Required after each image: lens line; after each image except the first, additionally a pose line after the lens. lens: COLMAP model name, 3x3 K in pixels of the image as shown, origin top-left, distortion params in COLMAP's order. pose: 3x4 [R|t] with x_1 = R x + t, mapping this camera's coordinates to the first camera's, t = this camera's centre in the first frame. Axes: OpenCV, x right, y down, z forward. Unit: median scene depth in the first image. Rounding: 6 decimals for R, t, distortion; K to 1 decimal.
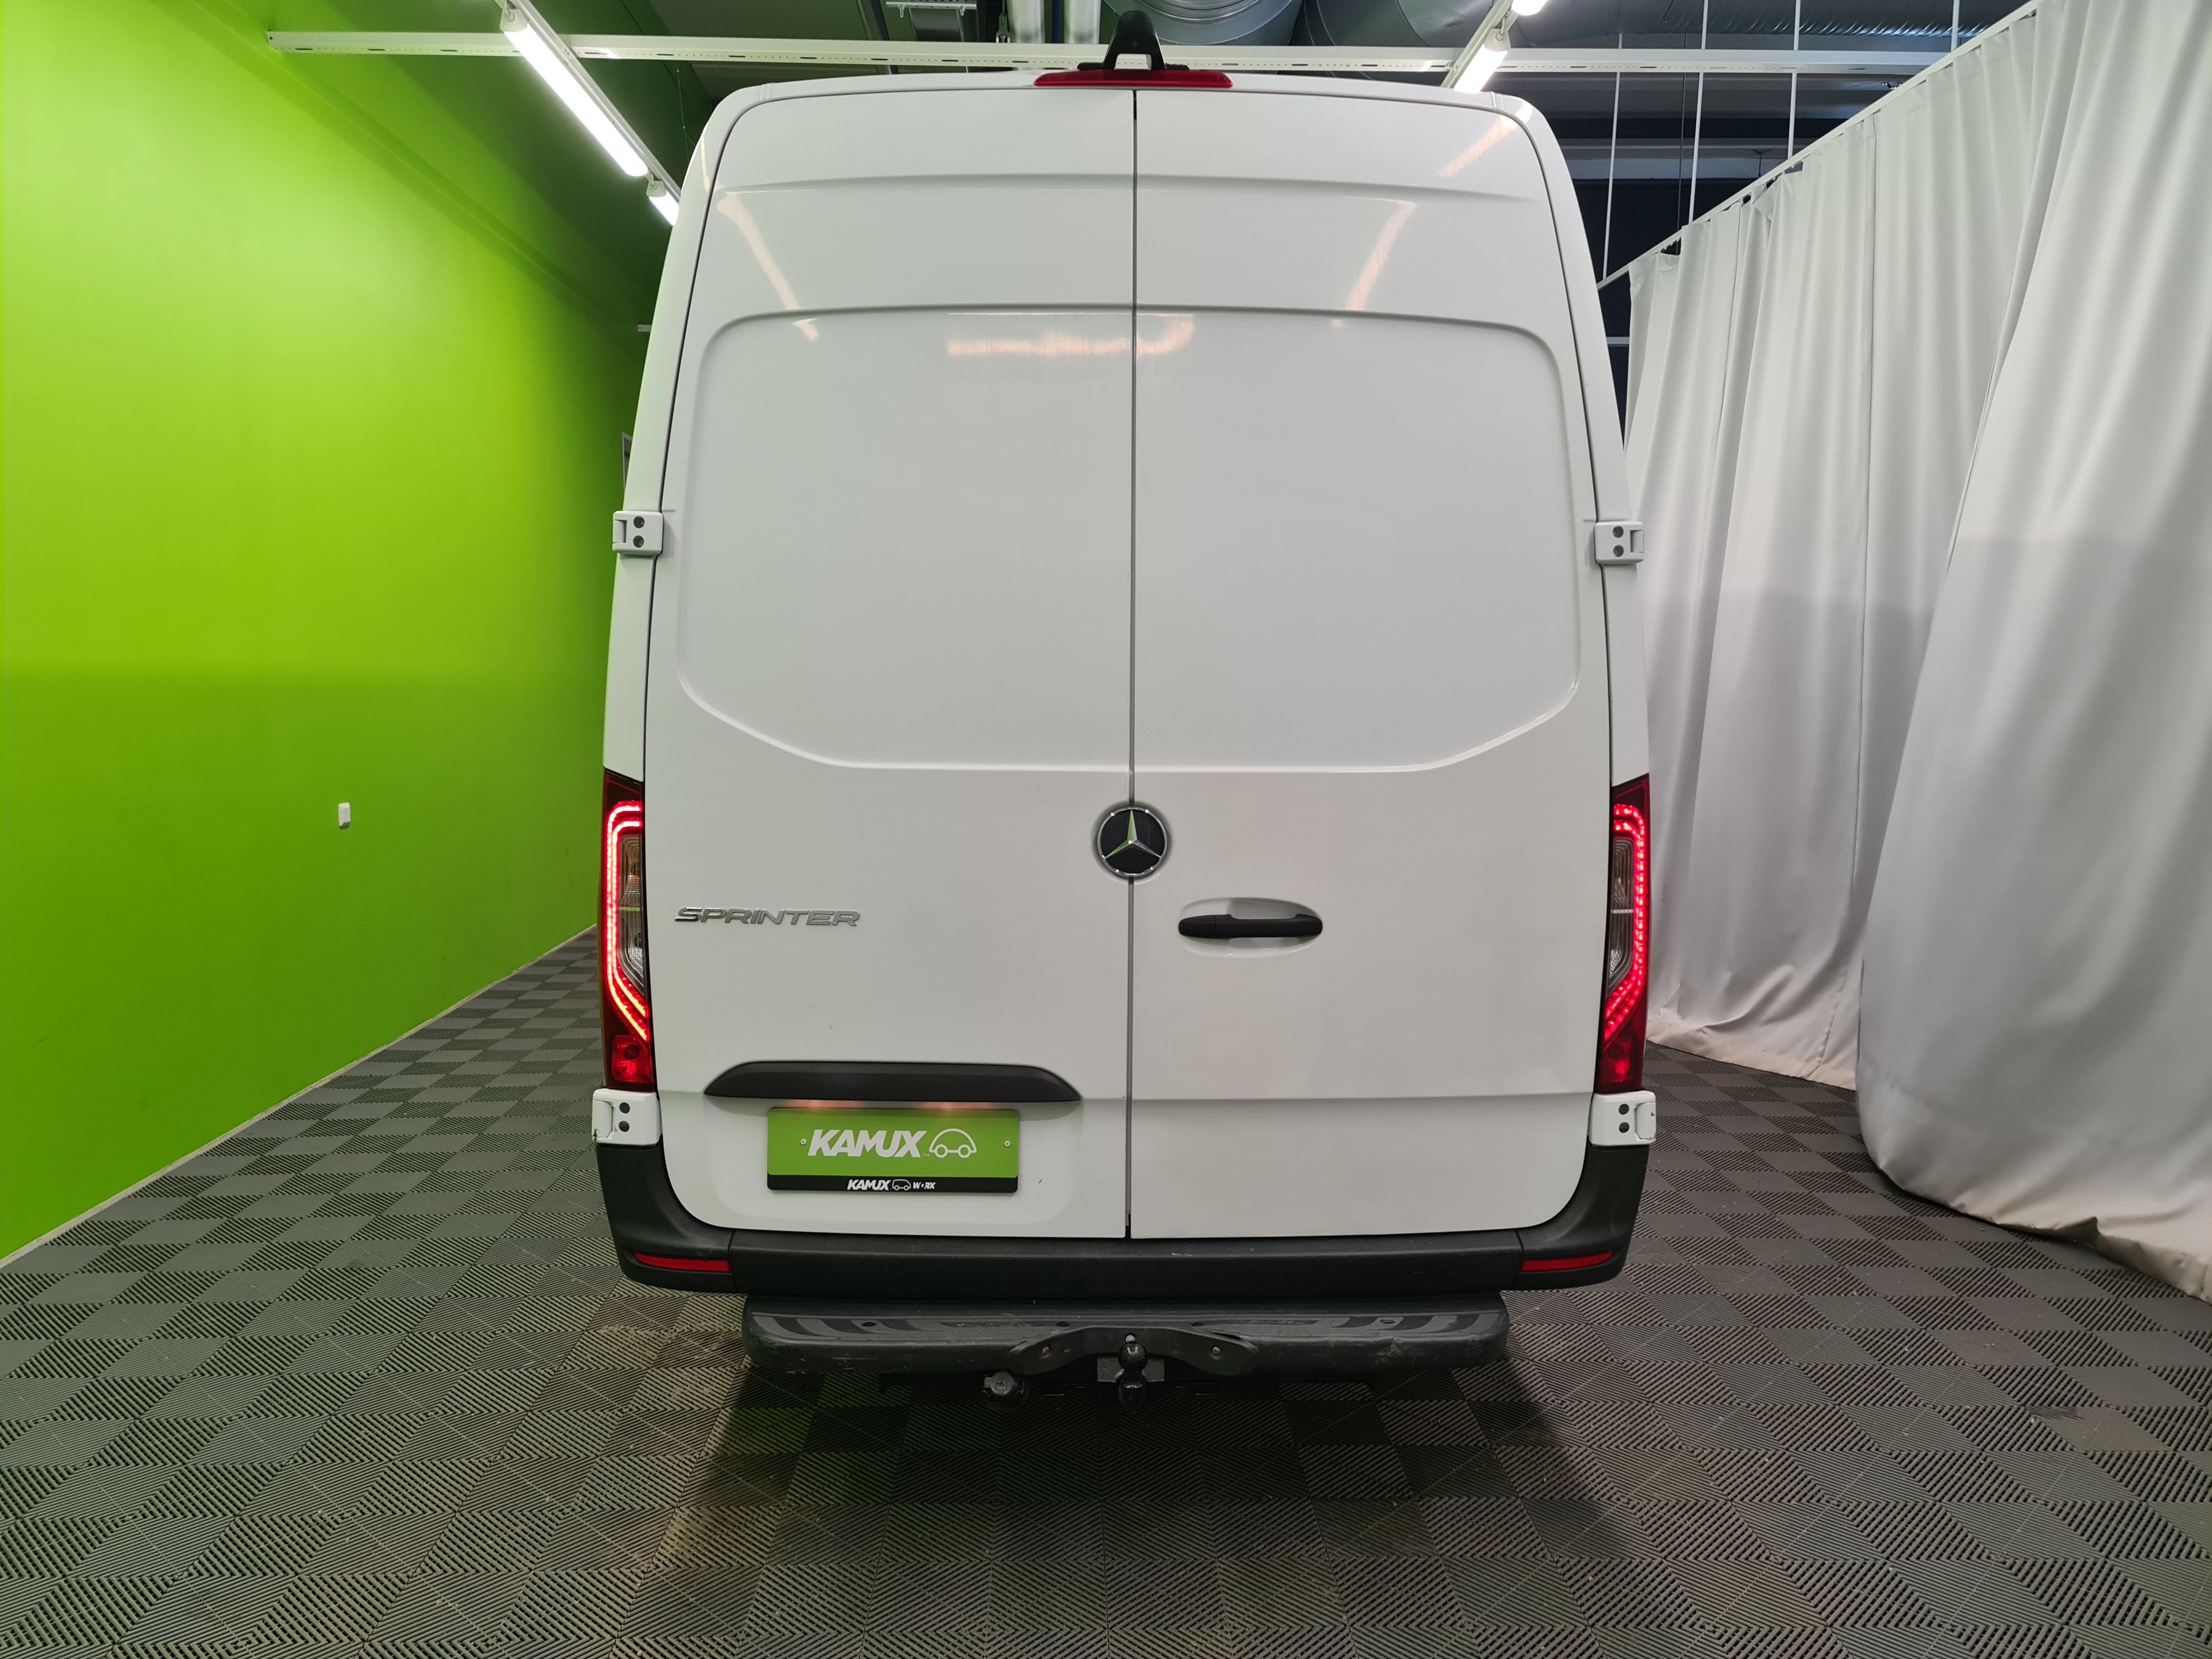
lens RADIAL K [[1630.8, 0, 1106.0], [0, 1630.8, 829.5], [0, 0, 1]] dist [0.069361, 0.000772]
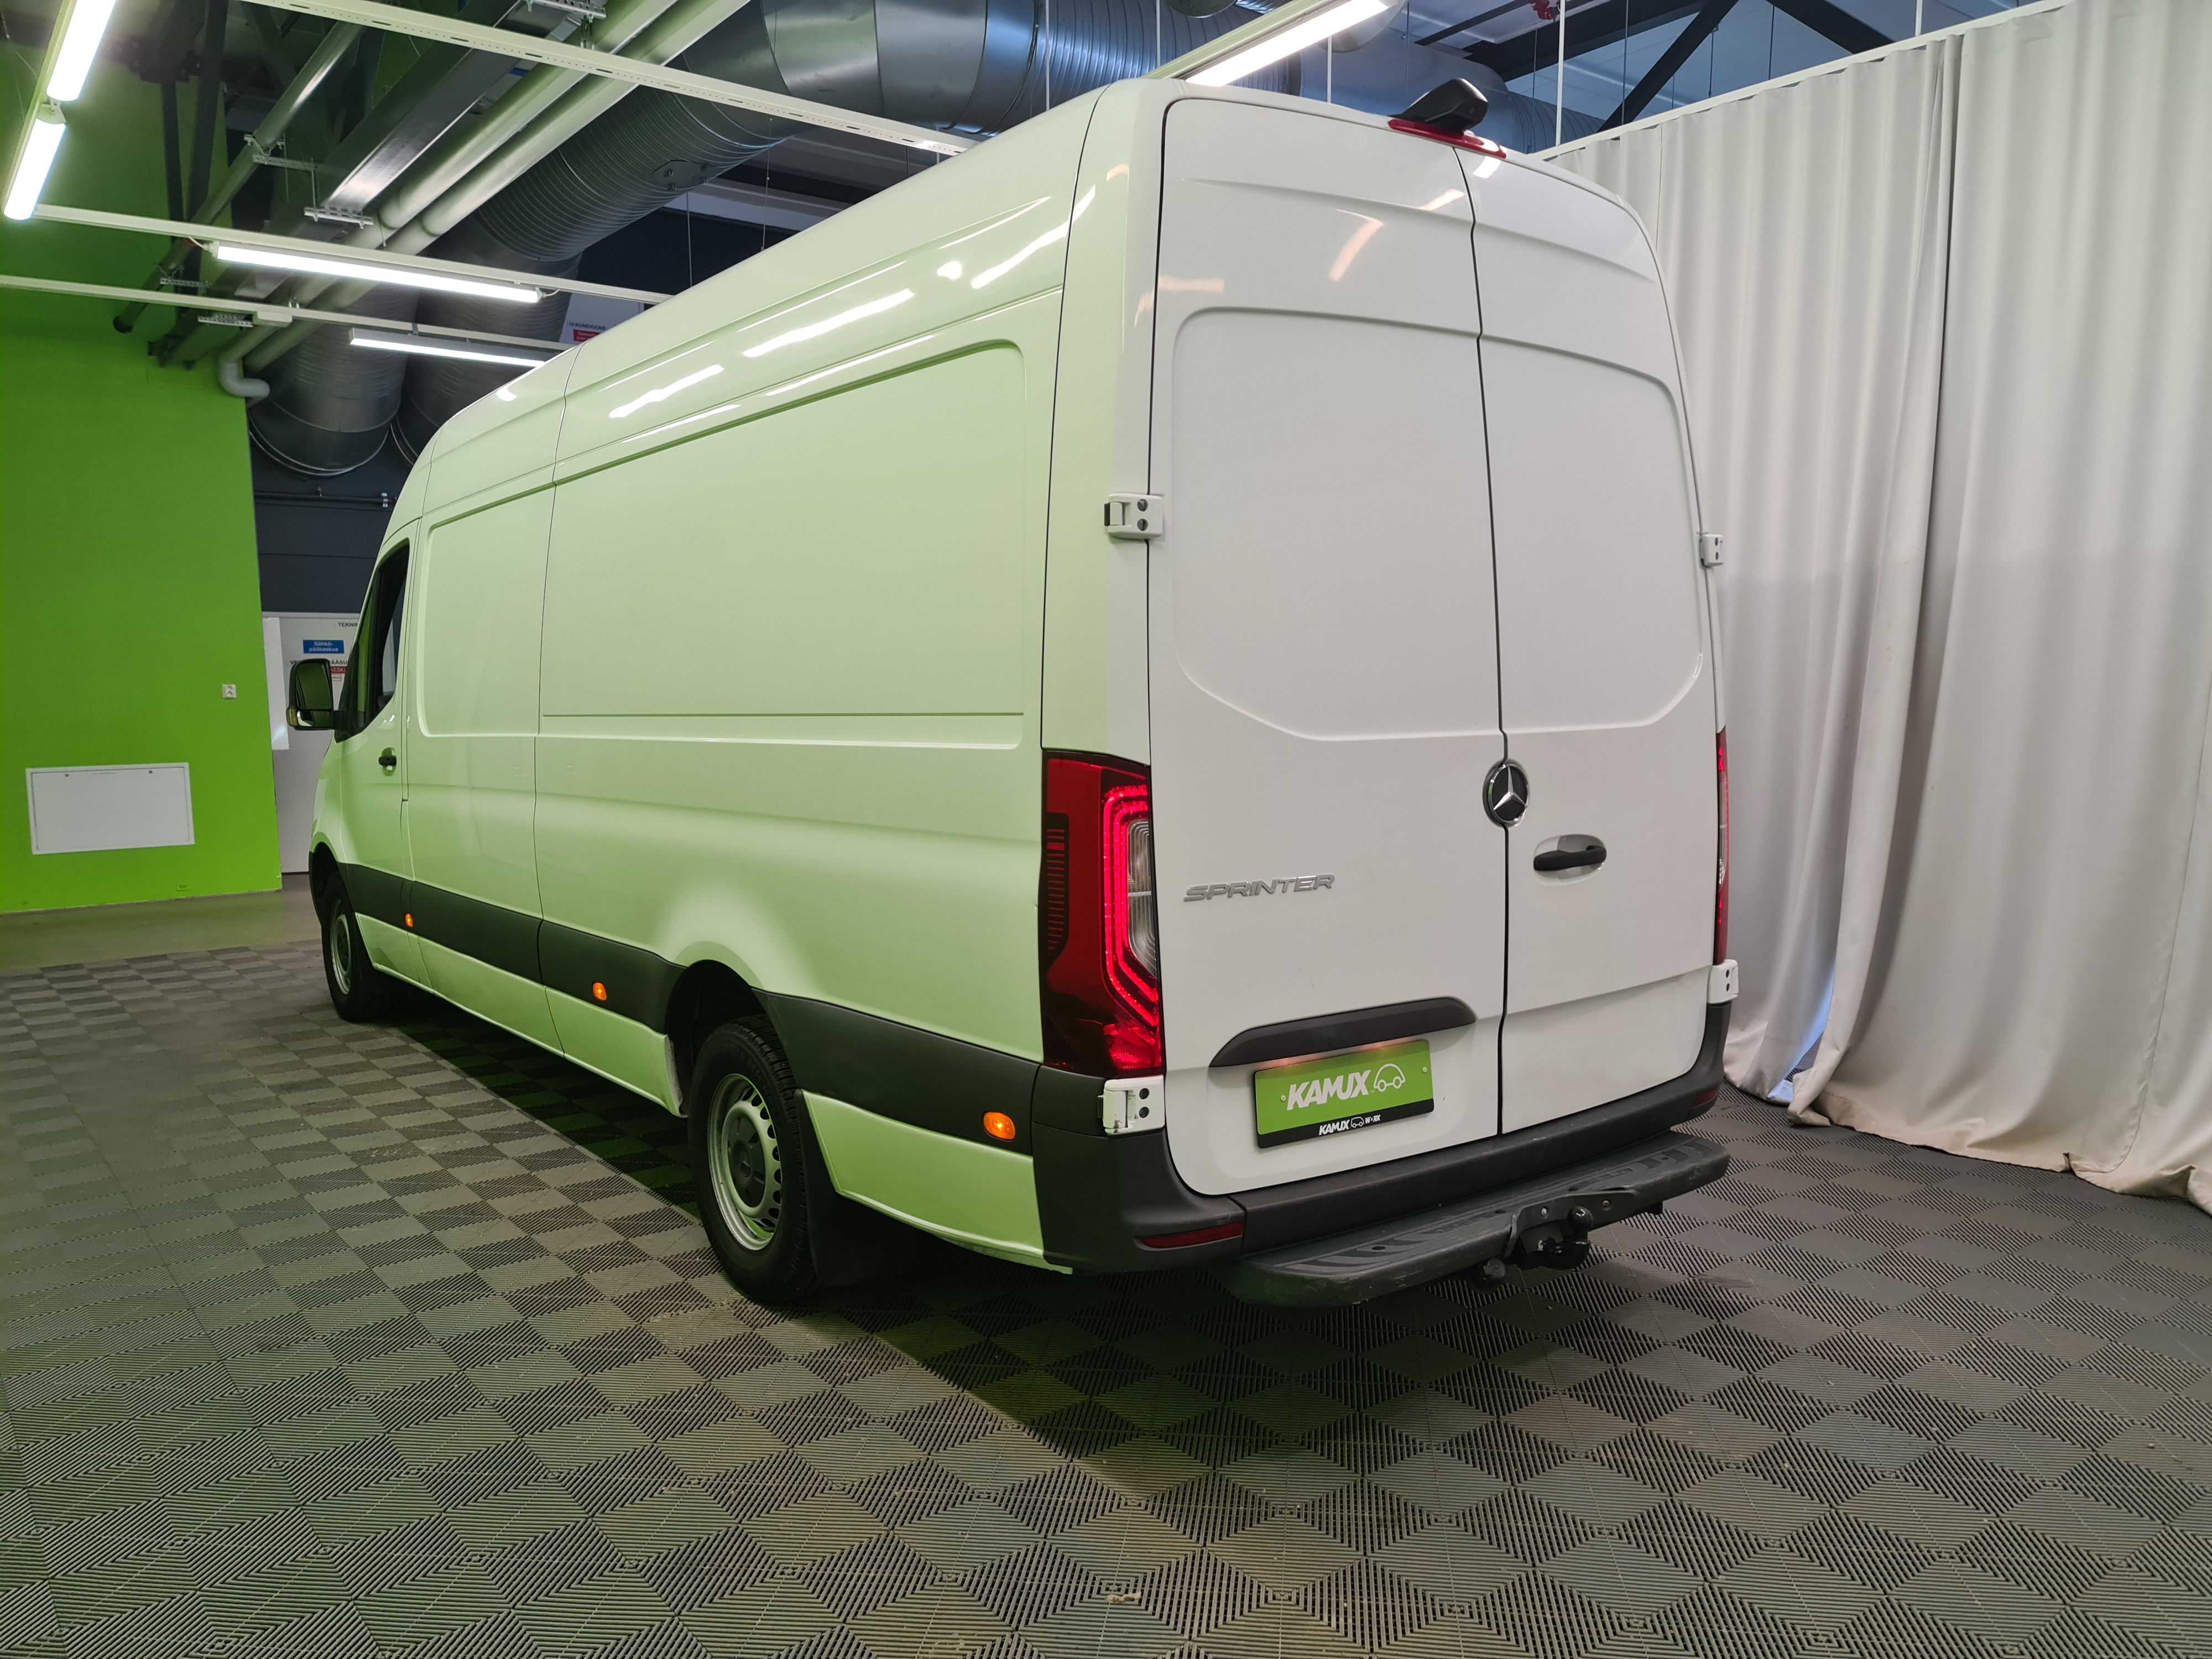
lens RADIAL K [[1630.8, 0, 1106.0], [0, 1630.8, 829.5], [0, 0, 1]] dist [0.069361, 0.000772]
pose [[0.810475, -0.072171, 0.581310, -0.884674], [0.073183, 0.997081, 0.021757, -0.013555], [-0.581184, 0.024908, 0.813391, 0.206403]]
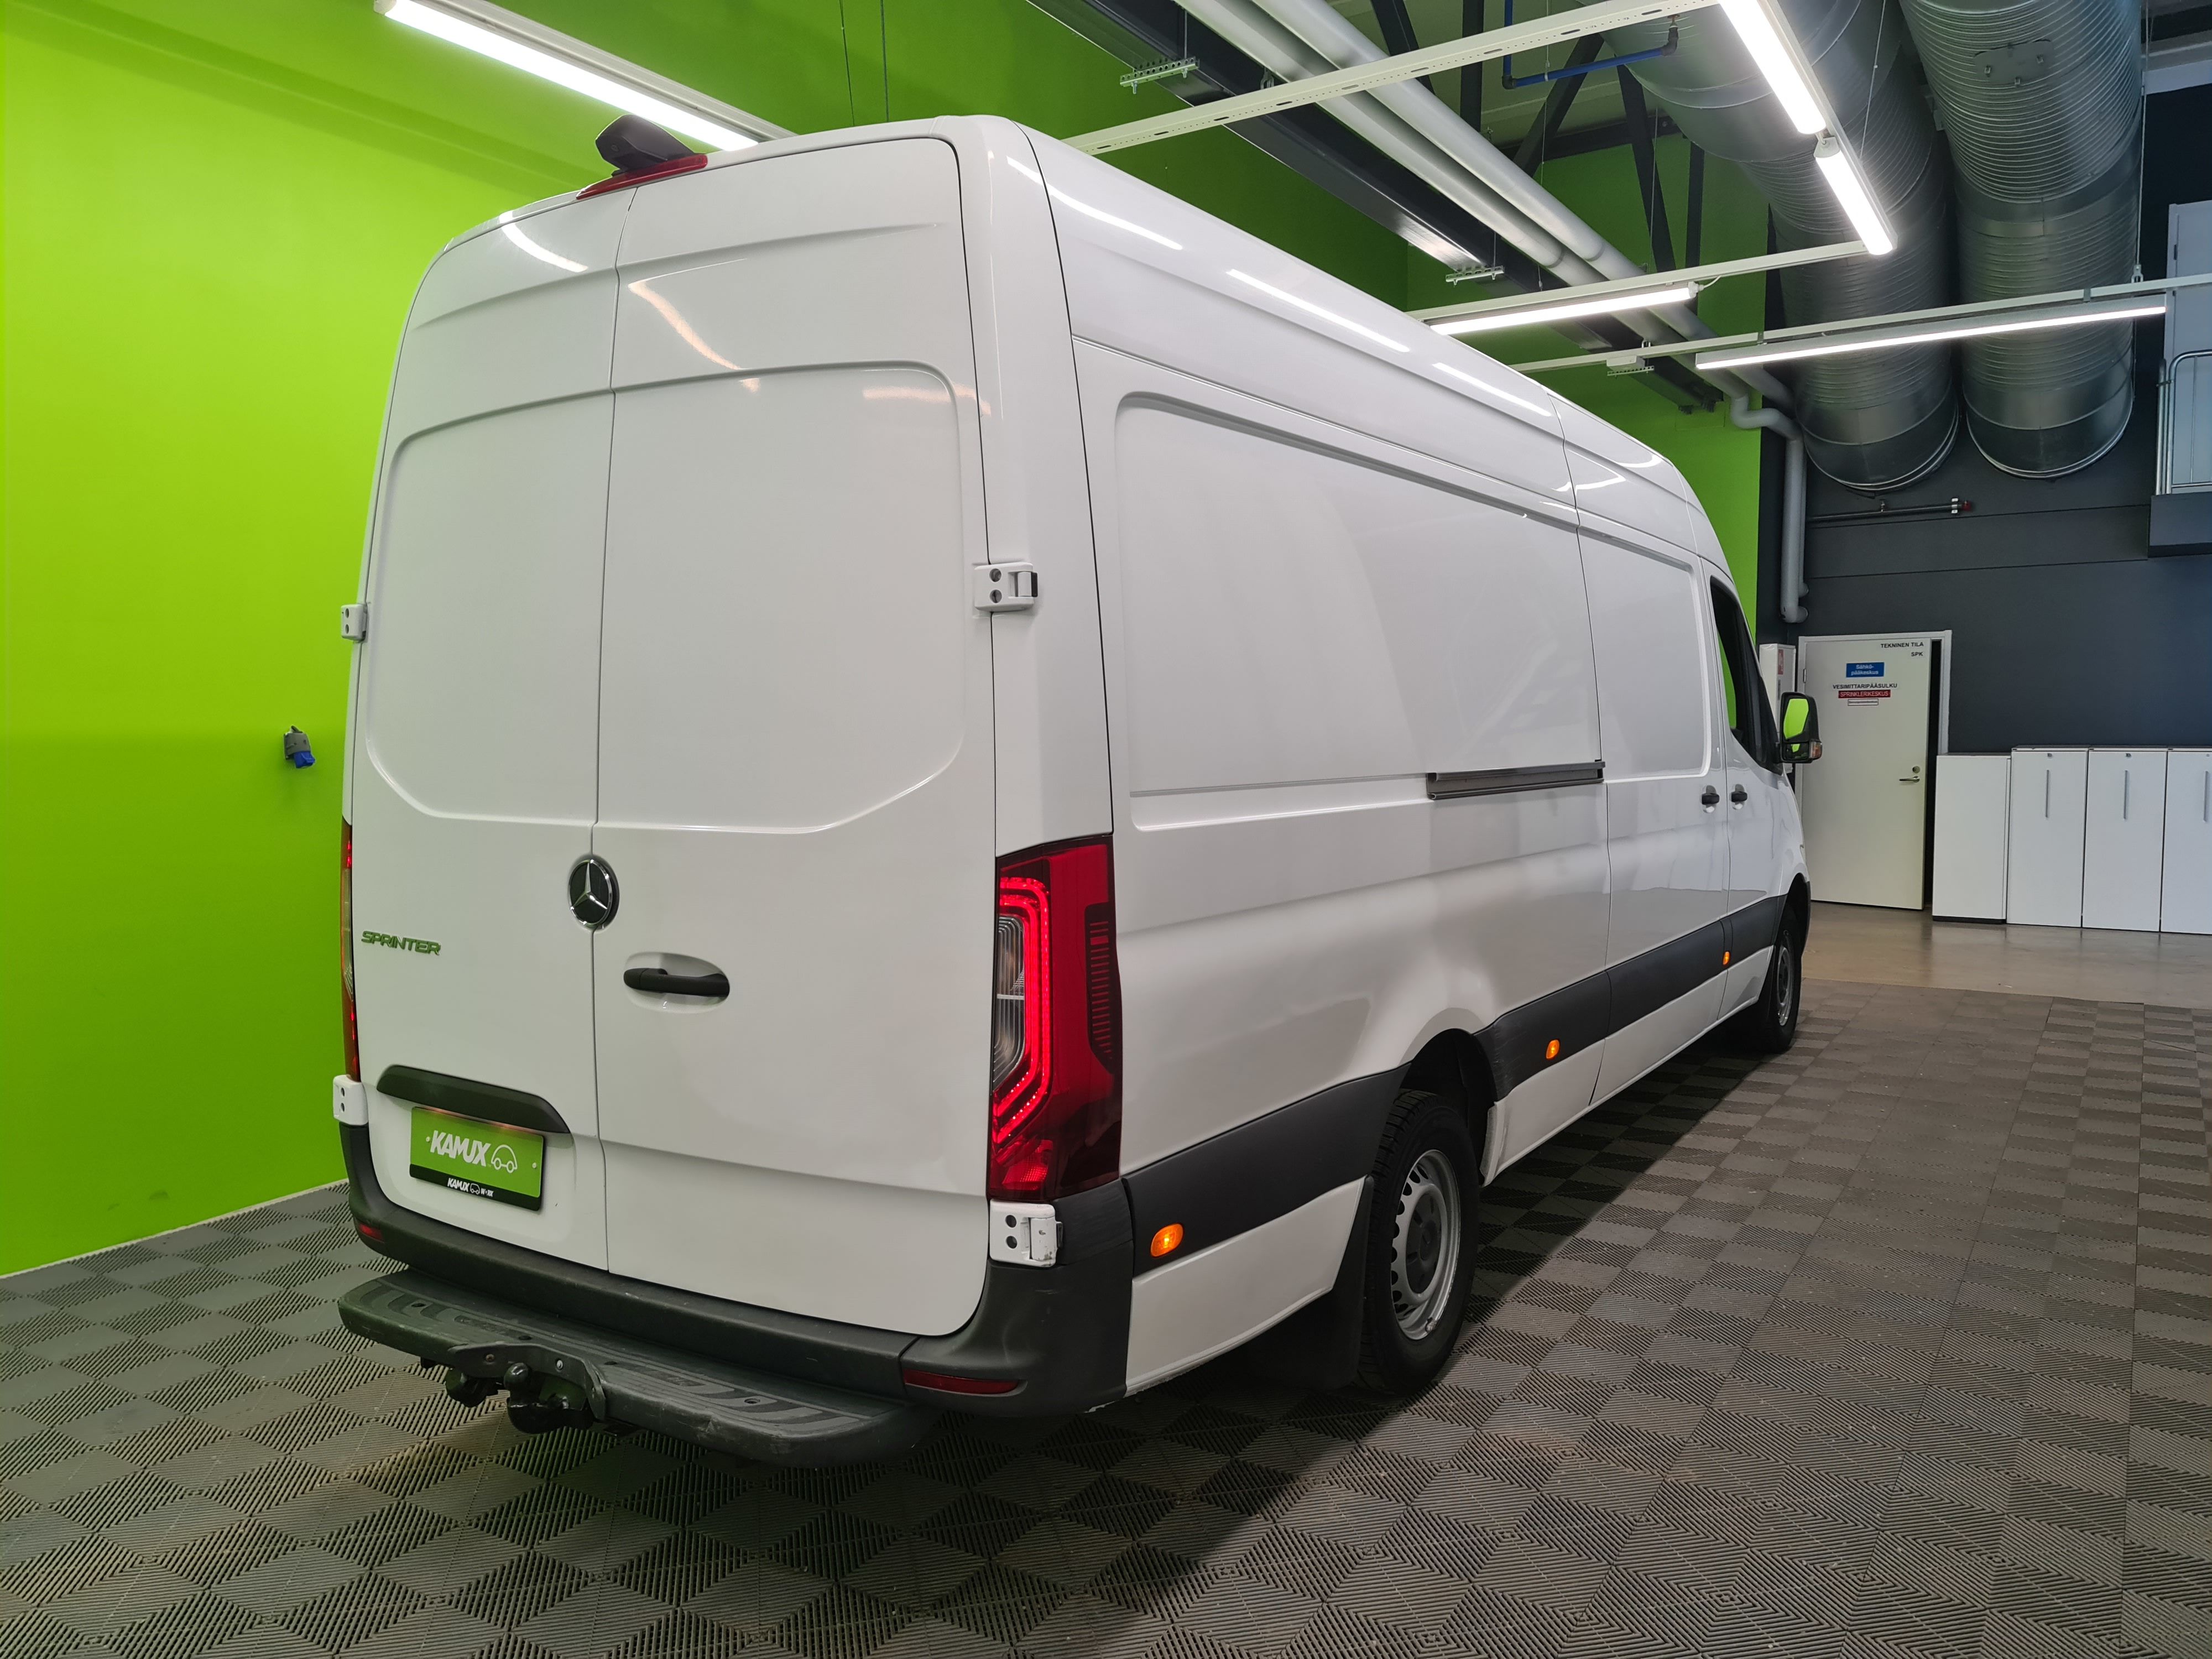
lens RADIAL K [[1676.6, 0, 1107.0], [0, 1676.6, 809.4], [0, 0, 1]] dist [0.074365, -0.132158]
pose [[0.826454, 0.020865, -0.562617, 0.883845], [-0.033320, 0.999374, -0.011882, -0.043803], [0.562017, 0.028566, 0.826632, 0.278835]]
